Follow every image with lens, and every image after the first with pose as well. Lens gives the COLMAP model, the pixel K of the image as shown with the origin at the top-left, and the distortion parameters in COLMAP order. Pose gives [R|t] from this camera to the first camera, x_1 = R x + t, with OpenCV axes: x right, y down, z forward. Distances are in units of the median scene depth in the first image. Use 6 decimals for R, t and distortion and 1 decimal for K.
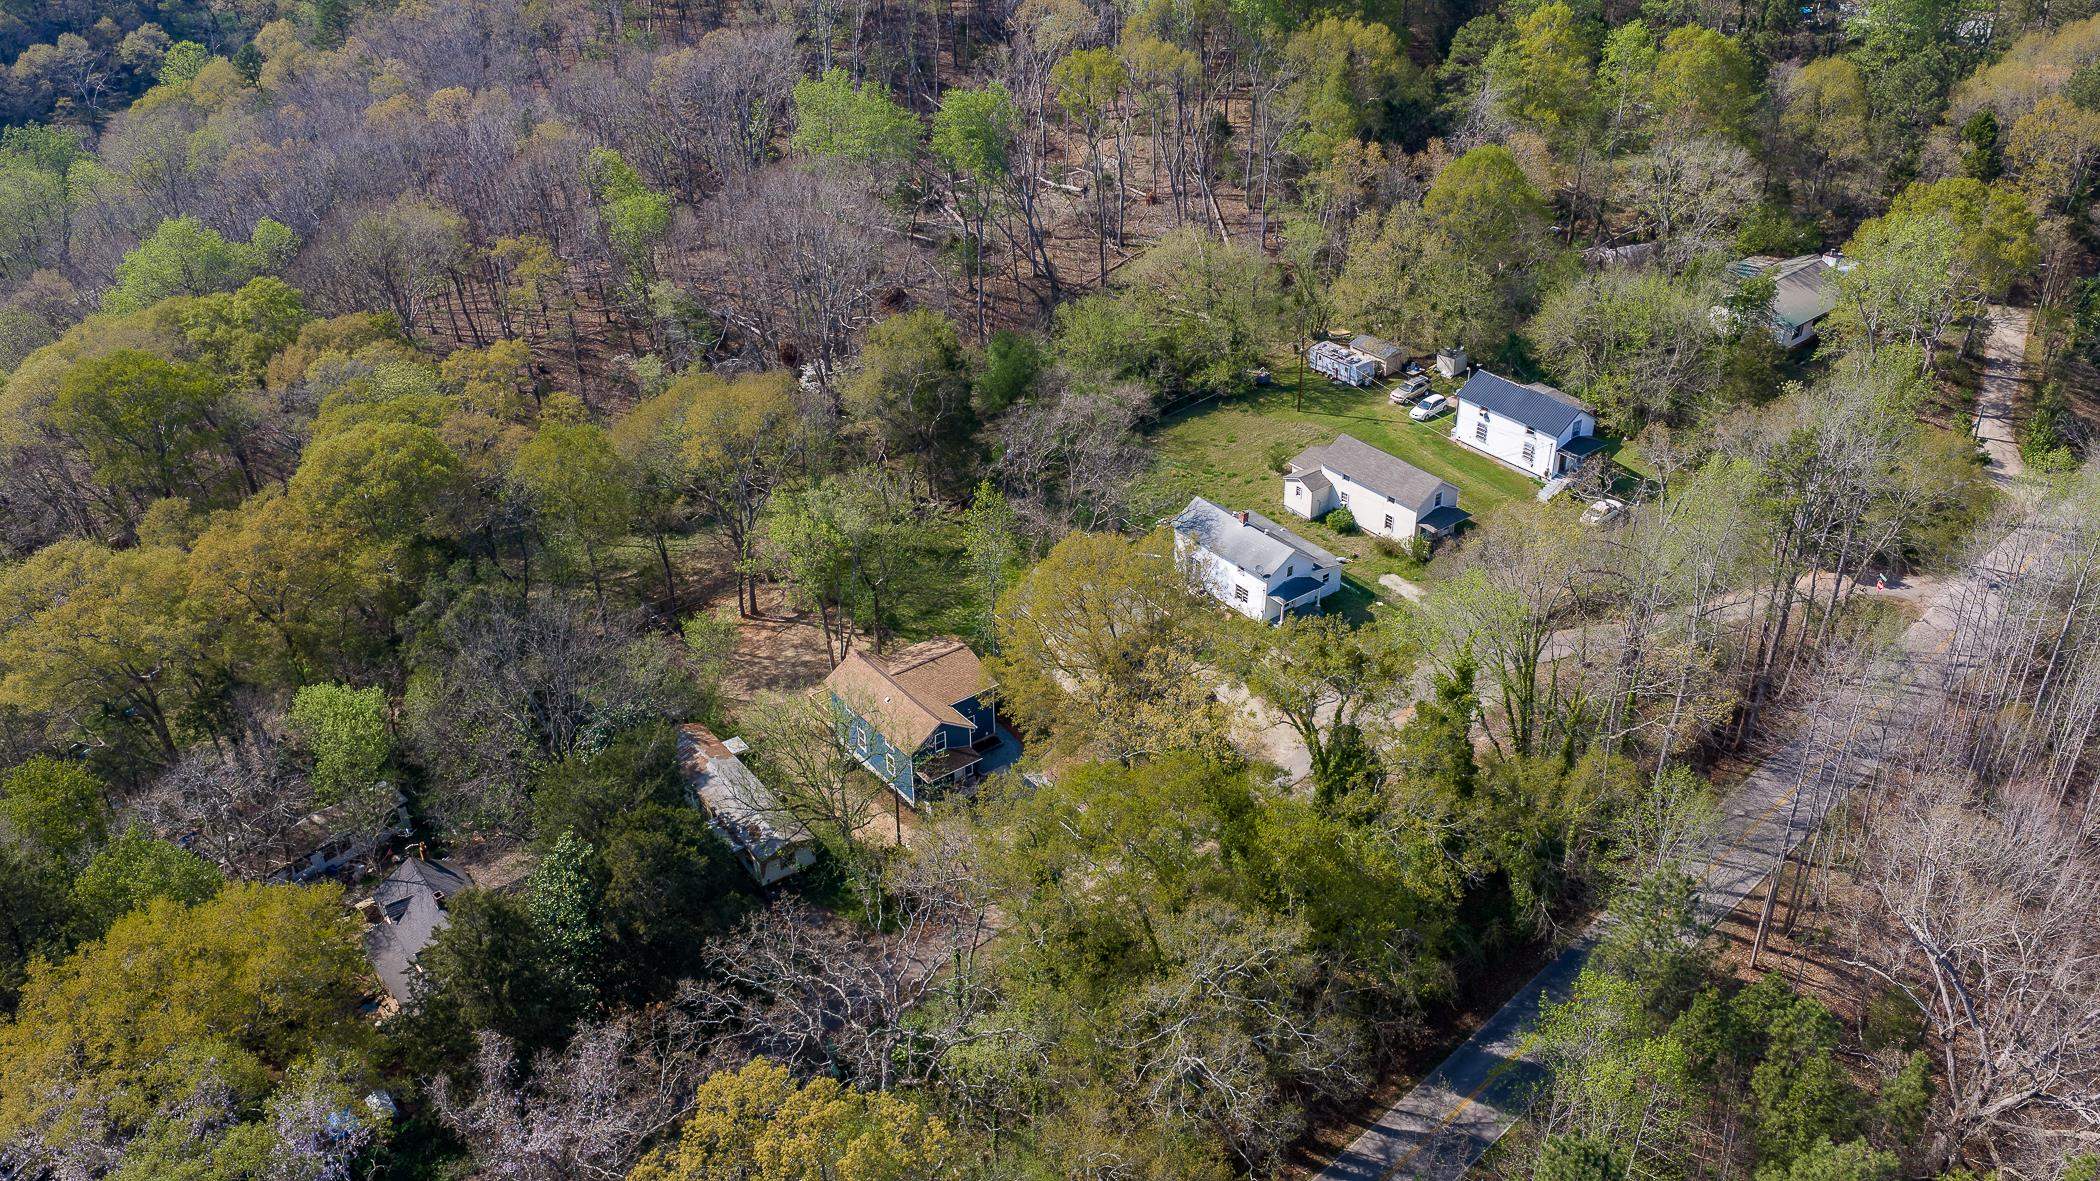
lens RADIAL K [[1710.0, 0, 1050.0], [0, 1710.0, 590.5], [0, 0, 1]] dist [0.015103, 0.000569]
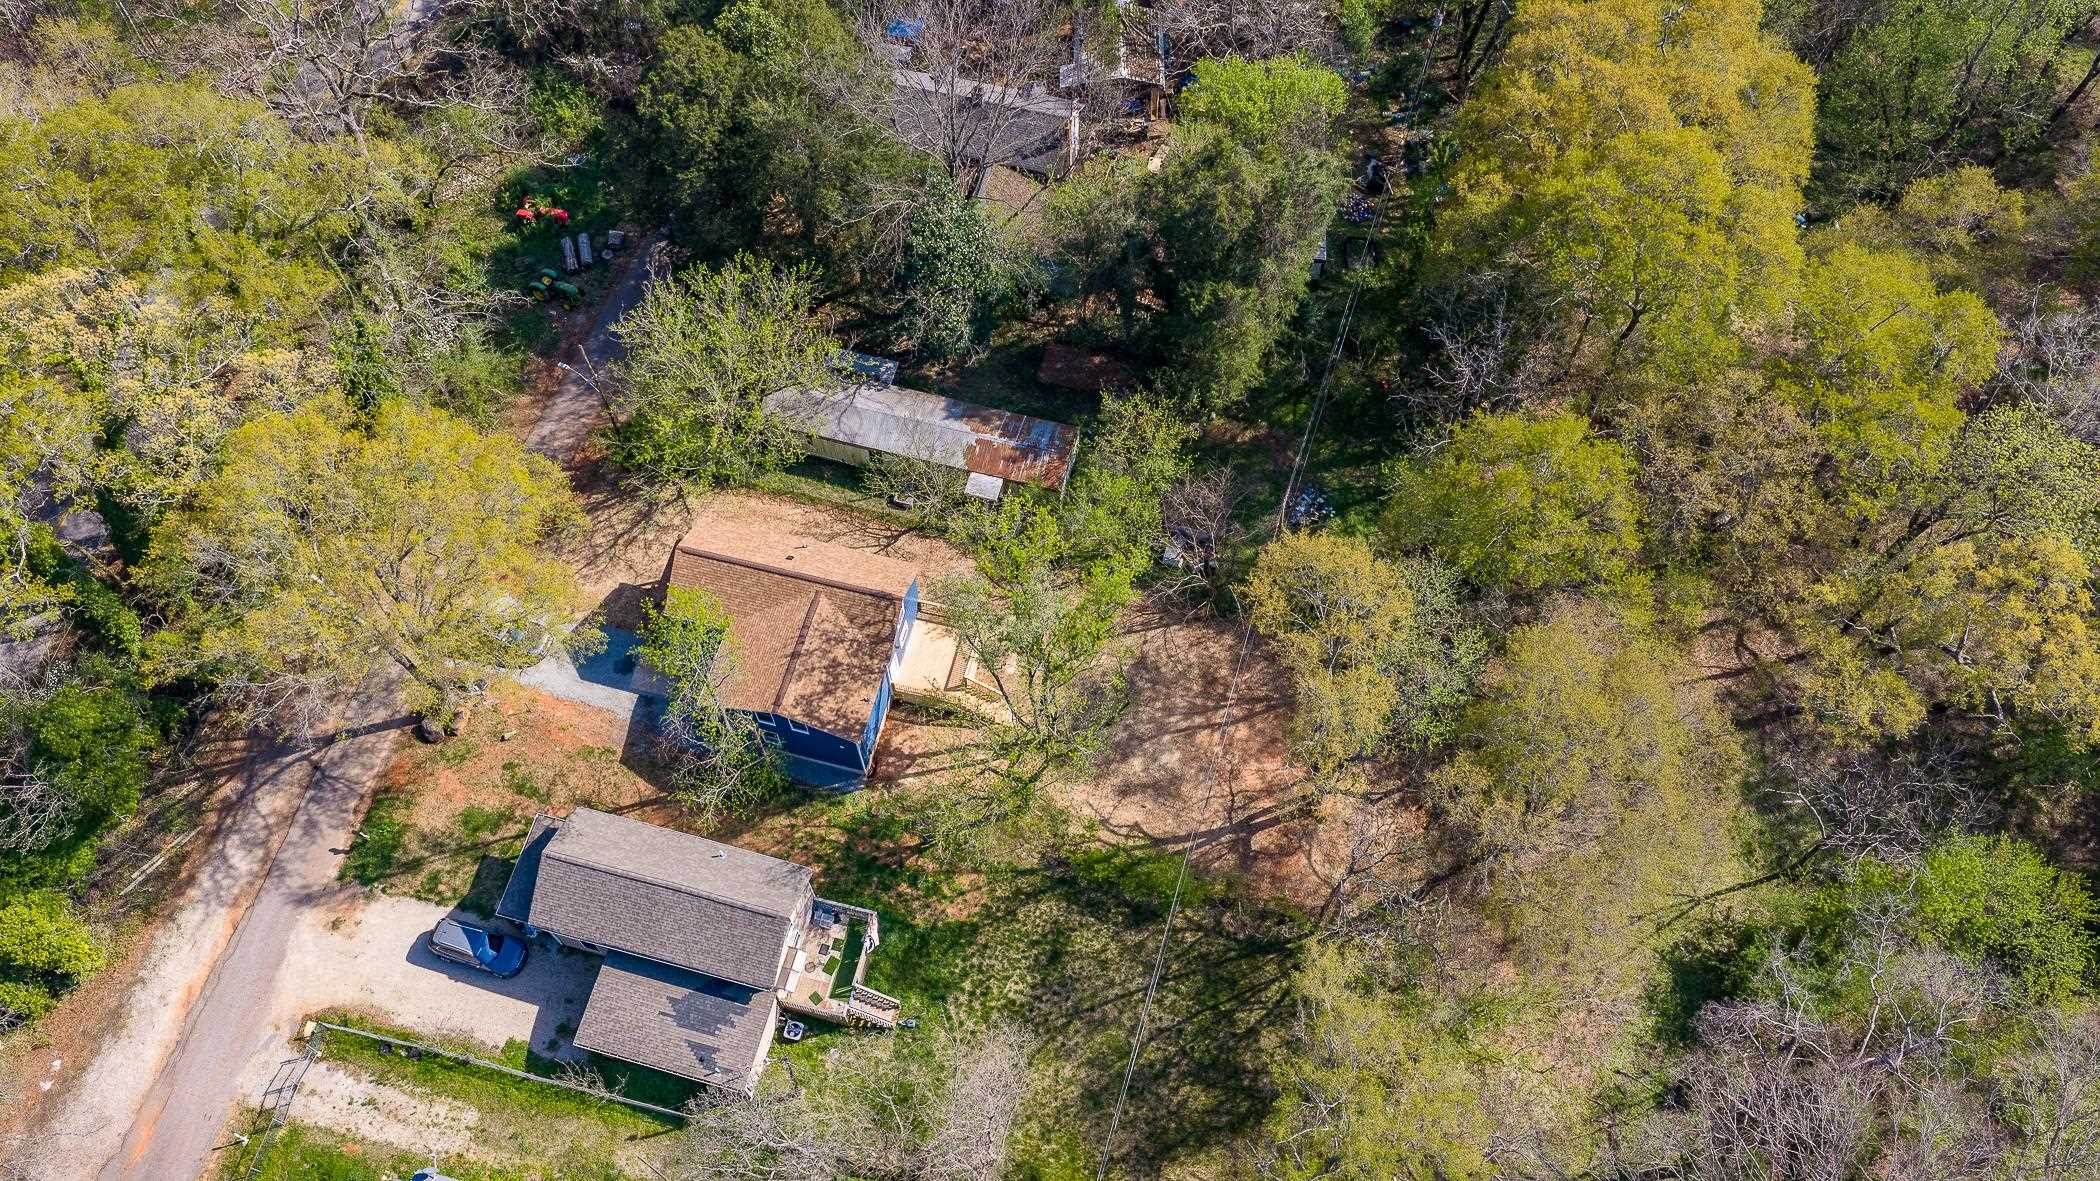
lens RADIAL K [[1710.0, 0, 1050.0], [0, 1710.0, 590.5], [0, 0, 1]] dist [0.015103, 0.000569]
pose [[-0.780456, 0.566041, -0.265493, 0.011546], [-0.318144, 0.006000, 0.948023, -0.499973], [0.538213, 0.824355, 0.175400, 0.756684]]
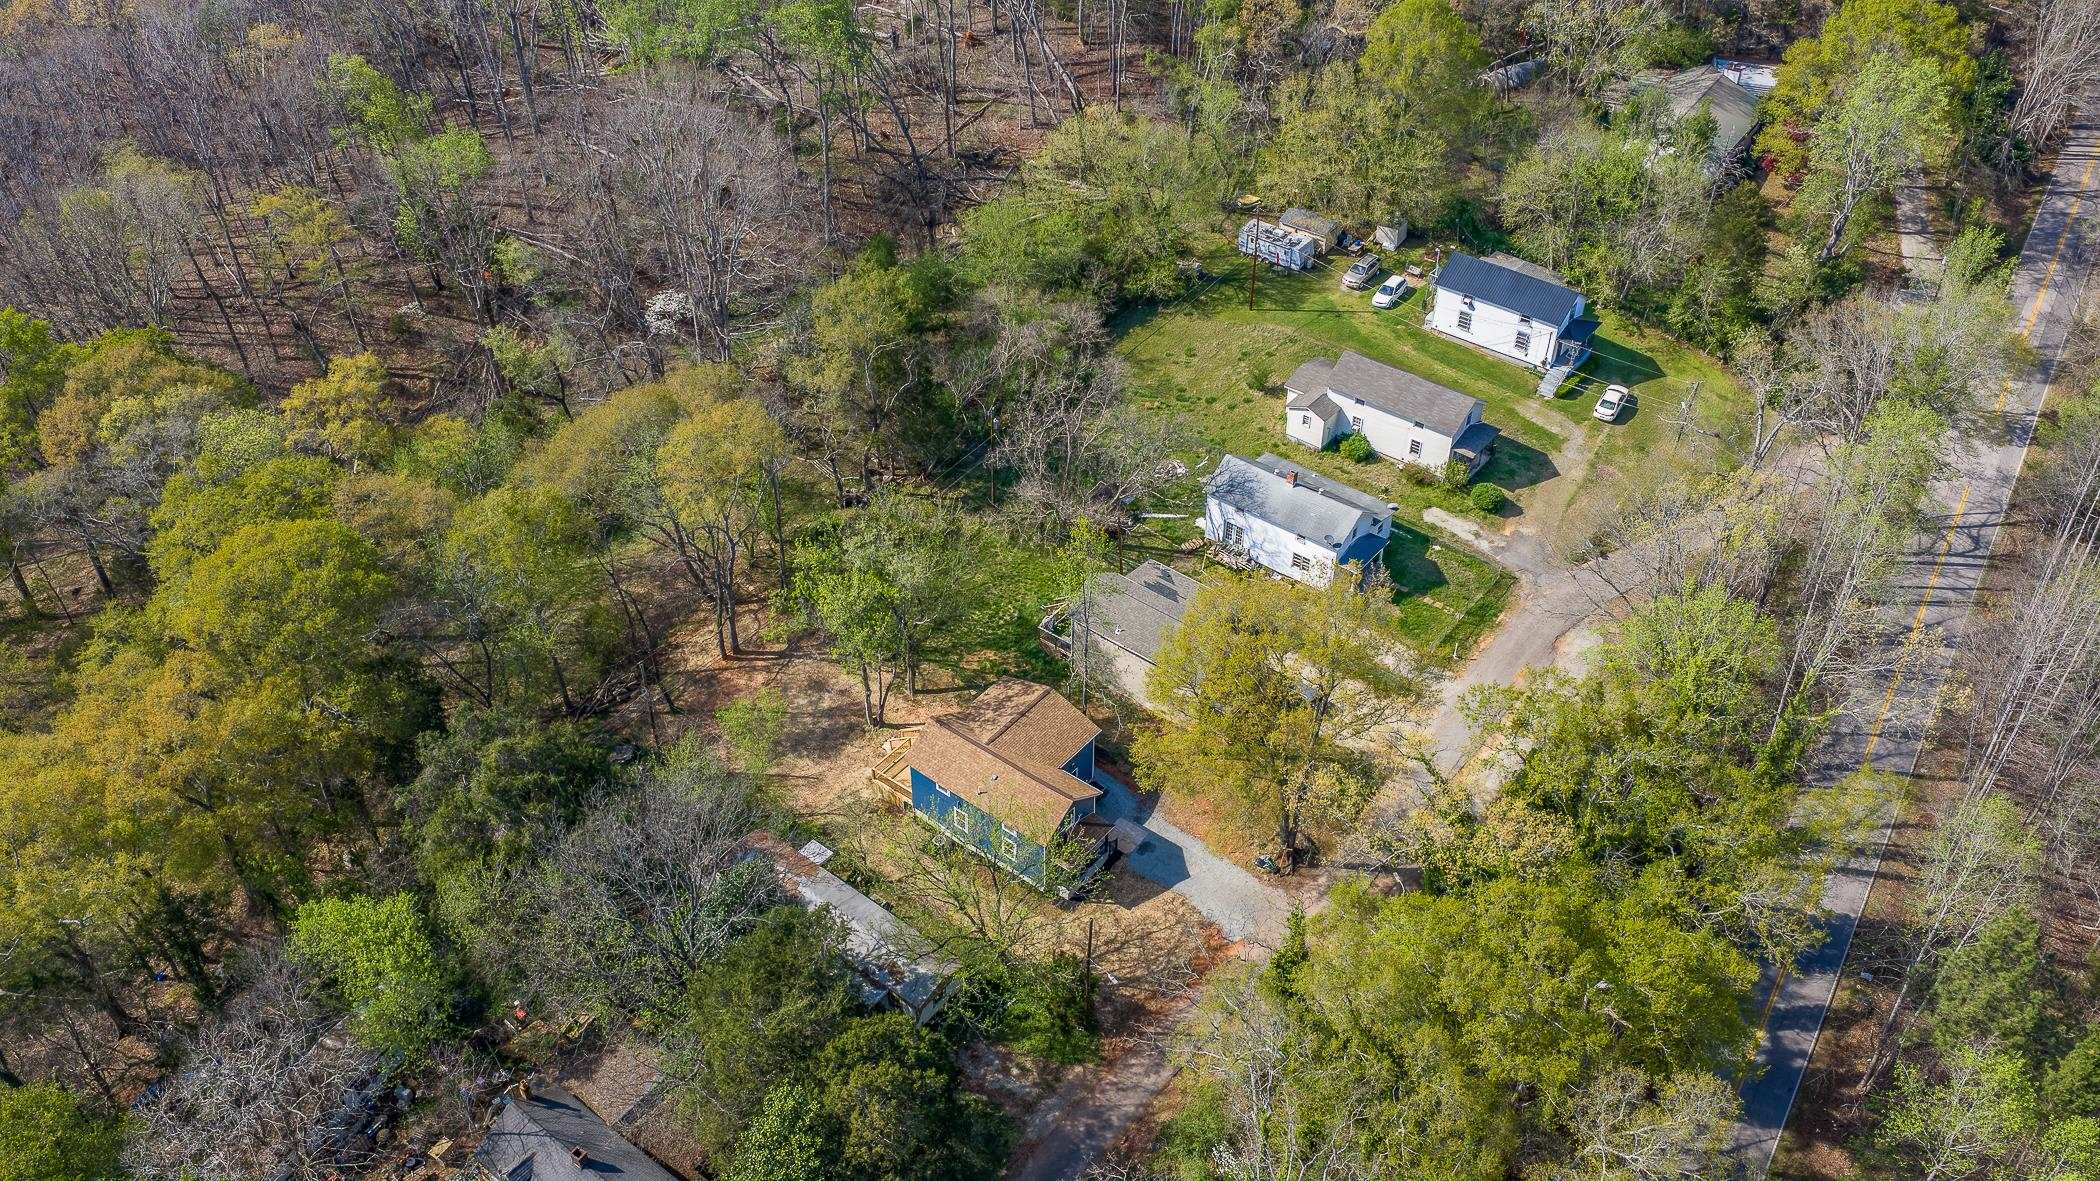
lens RADIAL K [[1710.0, 0, 1050.0], [0, 1710.0, 590.5], [0, 0, 1]] dist [0.015103, 0.000569]
pose [[0.967509, -0.153534, 0.200884, -0.181543], [0.120736, 0.978628, 0.166461, -0.135605], [-0.222149, -0.136799, 0.965368, 0.134858]]
